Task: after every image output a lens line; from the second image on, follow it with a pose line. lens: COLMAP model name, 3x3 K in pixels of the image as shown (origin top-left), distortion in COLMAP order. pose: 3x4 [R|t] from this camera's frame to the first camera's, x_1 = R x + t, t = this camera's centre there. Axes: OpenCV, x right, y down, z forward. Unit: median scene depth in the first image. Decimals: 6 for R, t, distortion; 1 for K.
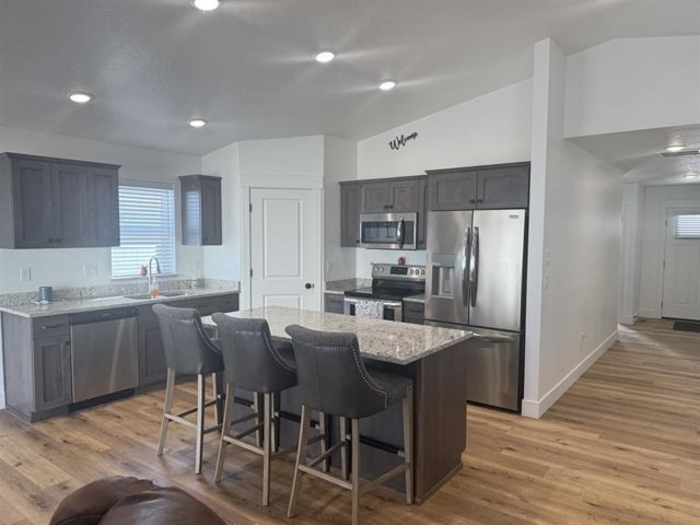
lens RADIAL K [[494.6, 0, 353.1], [0, 494.6, 260.4], [0, 0, 1]] dist [0.008428, 0.004961]
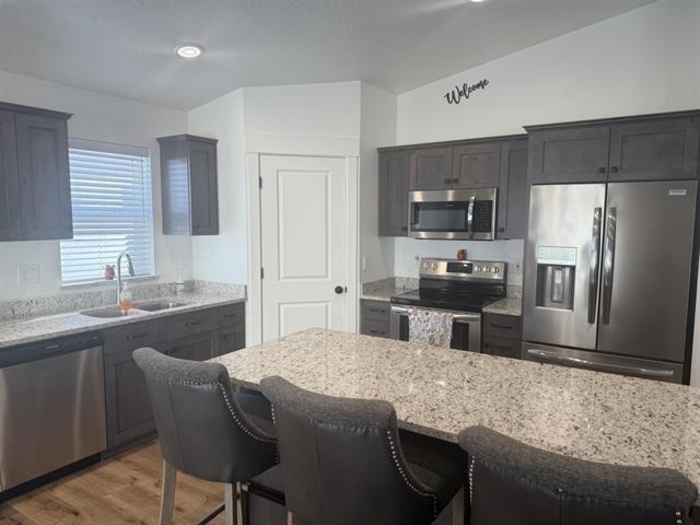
lens RADIAL K [[494.6, 0, 345.2], [0, 494.6, 260.7], [0, 0, 1]] dist [0.008428, 0.004961]
pose [[0.998357, -0.007559, 0.056807, -0.129265], [0.005733, 0.999464, 0.032241, -0.016013], [-0.057020, -0.031862, 0.997864, 0.282561]]
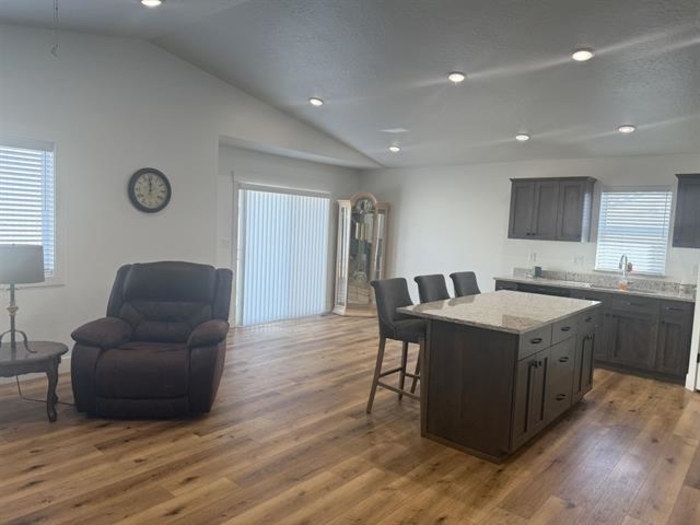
lens RADIAL K [[494.6, 0, 348.9], [0, 494.6, 266.3], [0, 0, 1]] dist [0.008428, 0.004961]
pose [[-0.073897, 0.073269, -0.994571, 0.718160], [-0.097880, 0.991949, 0.080349, -0.009271], [0.992451, 0.103286, -0.066130, 0.449218]]
